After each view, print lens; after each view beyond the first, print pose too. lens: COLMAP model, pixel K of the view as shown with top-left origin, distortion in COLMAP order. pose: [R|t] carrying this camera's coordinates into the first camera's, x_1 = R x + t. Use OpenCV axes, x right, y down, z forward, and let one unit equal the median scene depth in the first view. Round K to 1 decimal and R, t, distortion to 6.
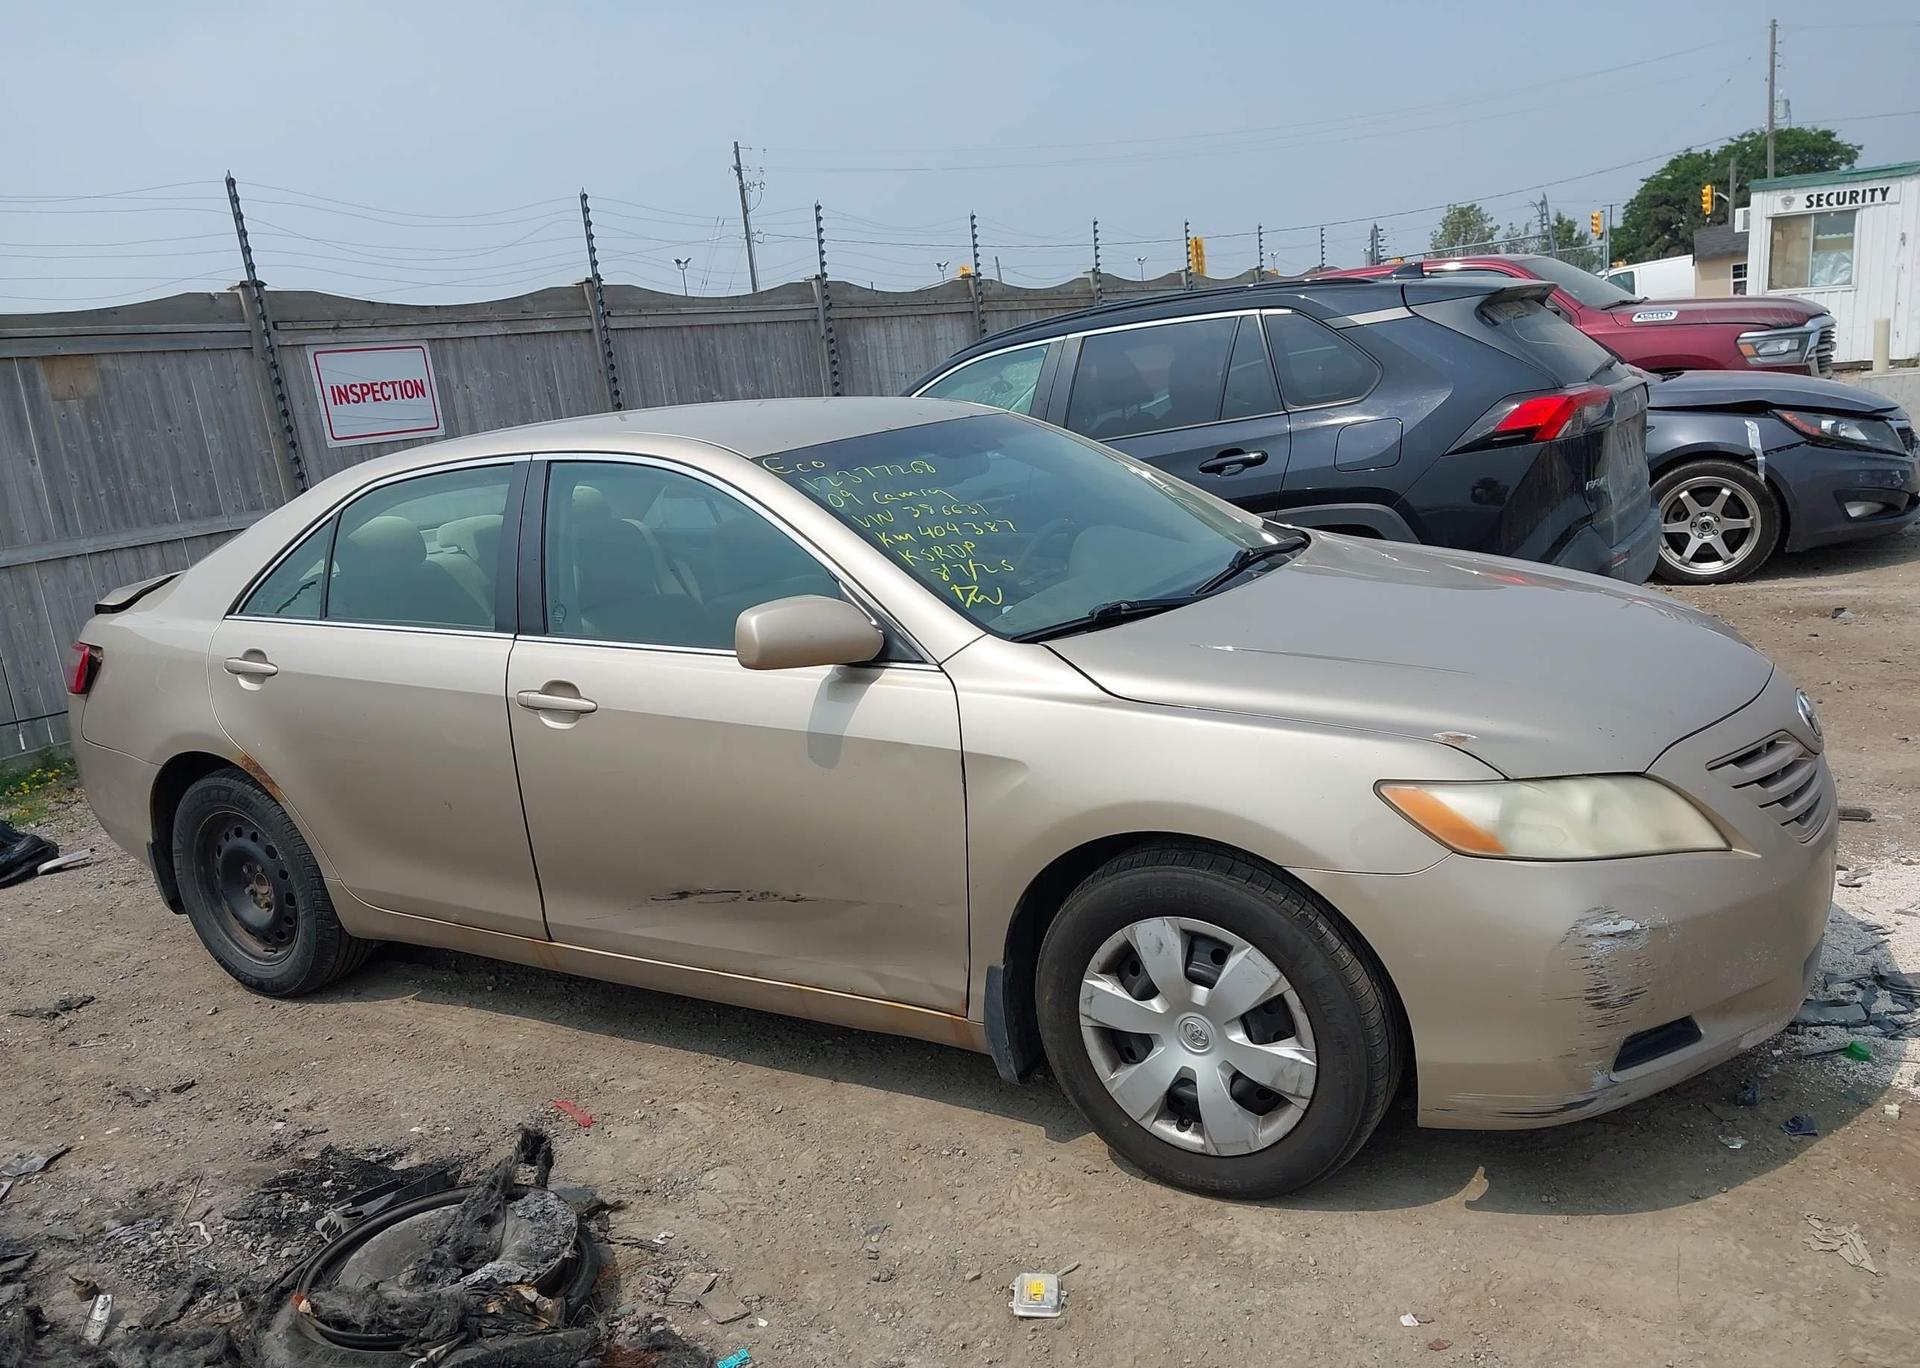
lens RADIAL K [[1524.1, 0, 953.3], [0, 1524.1, 704.6], [0, 0, 1]] dist [0.032702, -0.042112]
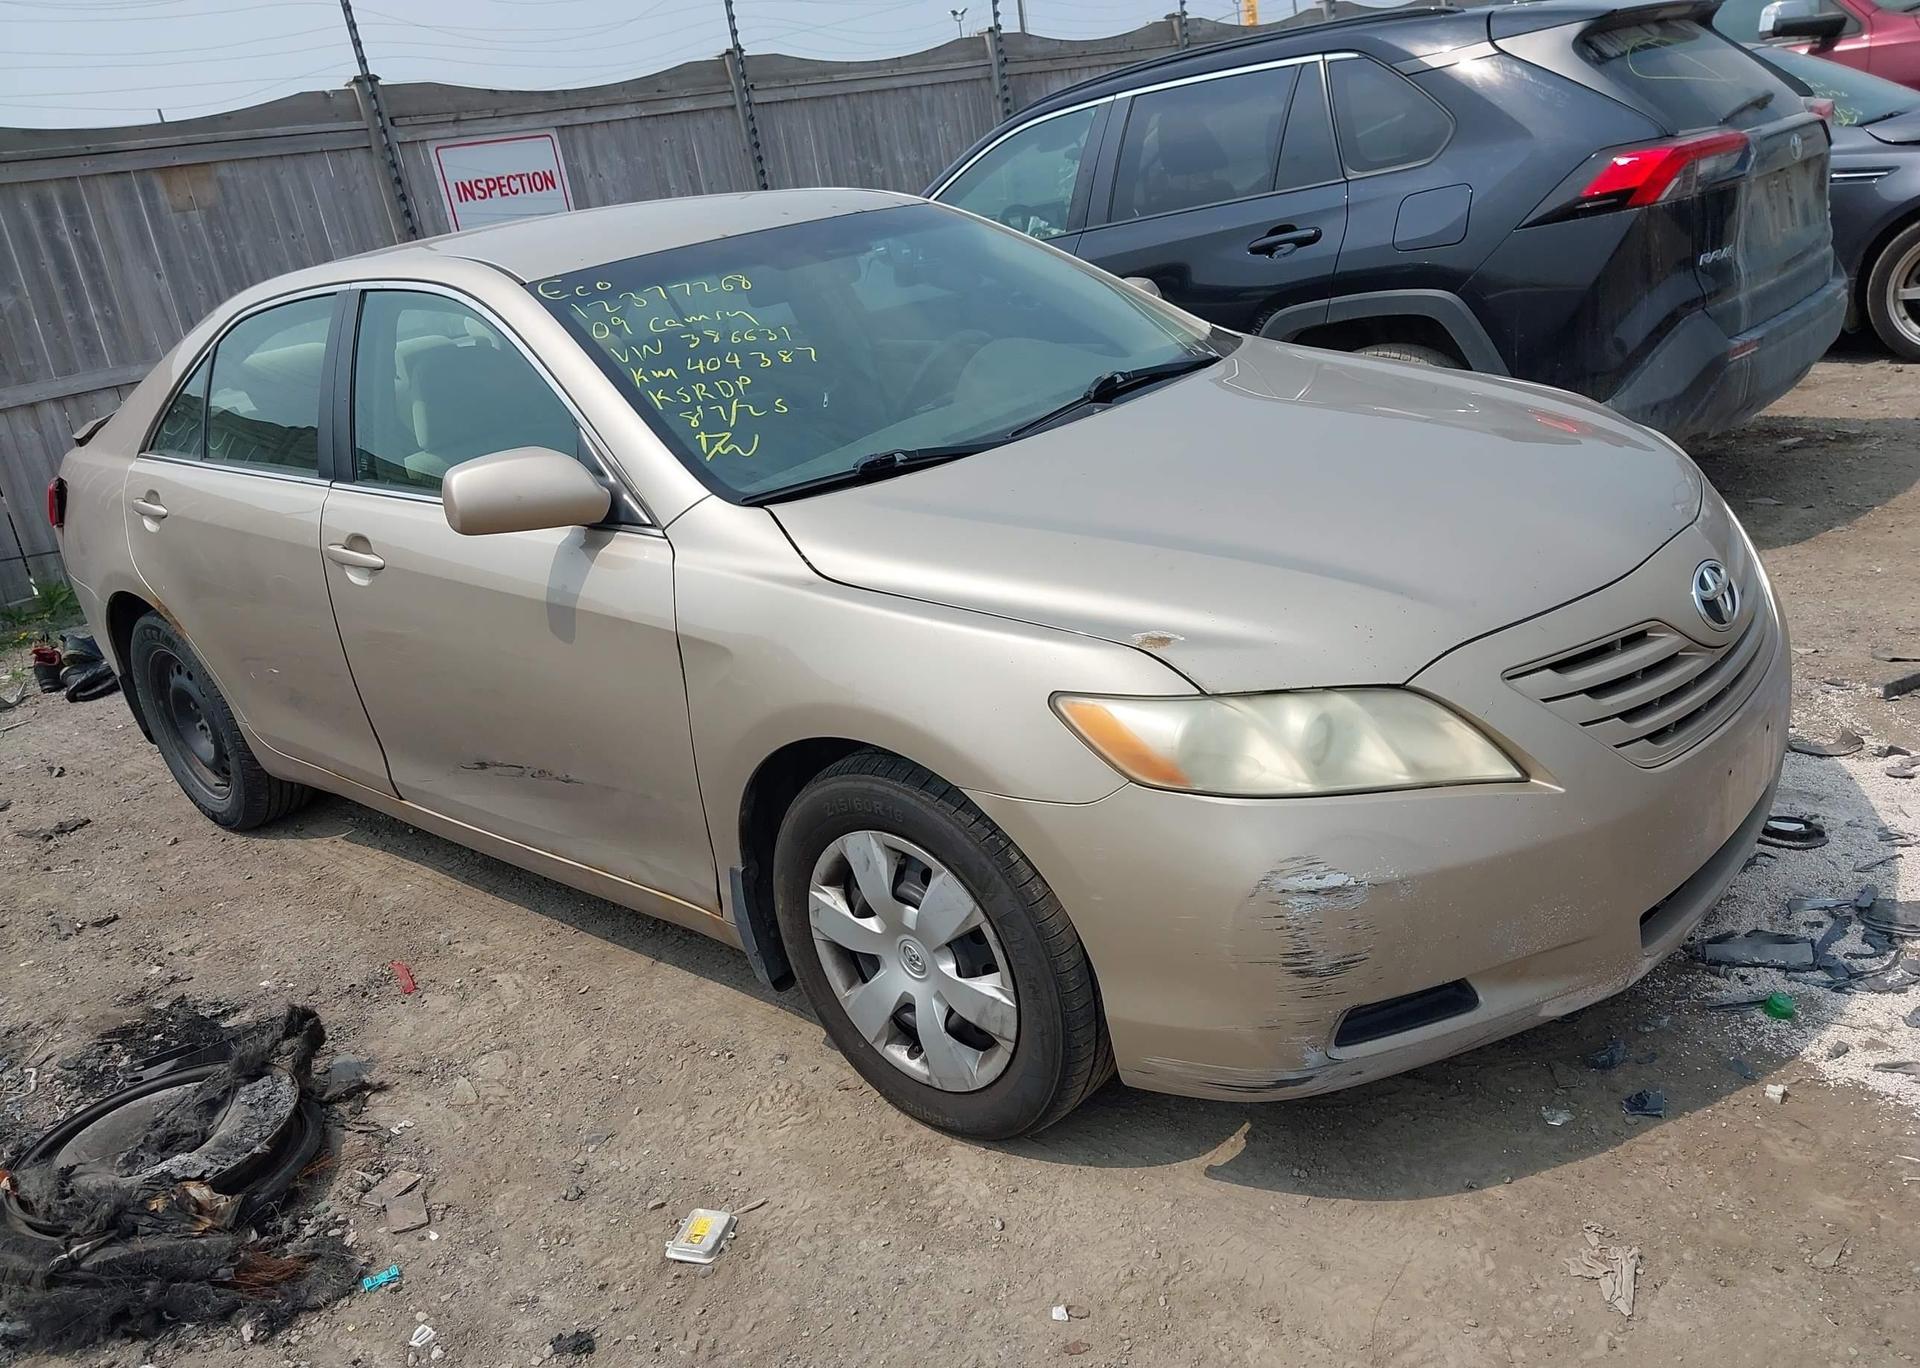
lens RADIAL K [[1524.1, 0, 948.0], [0, 1524.1, 717.8], [0, 0, 1]] dist [0.032702, -0.042112]
pose [[0.981736, 0.022372, -0.188929, 0.269753], [0.007067, 0.988089, 0.153724, -0.044895], [0.190118, -0.152252, 0.969884, 0.135951]]
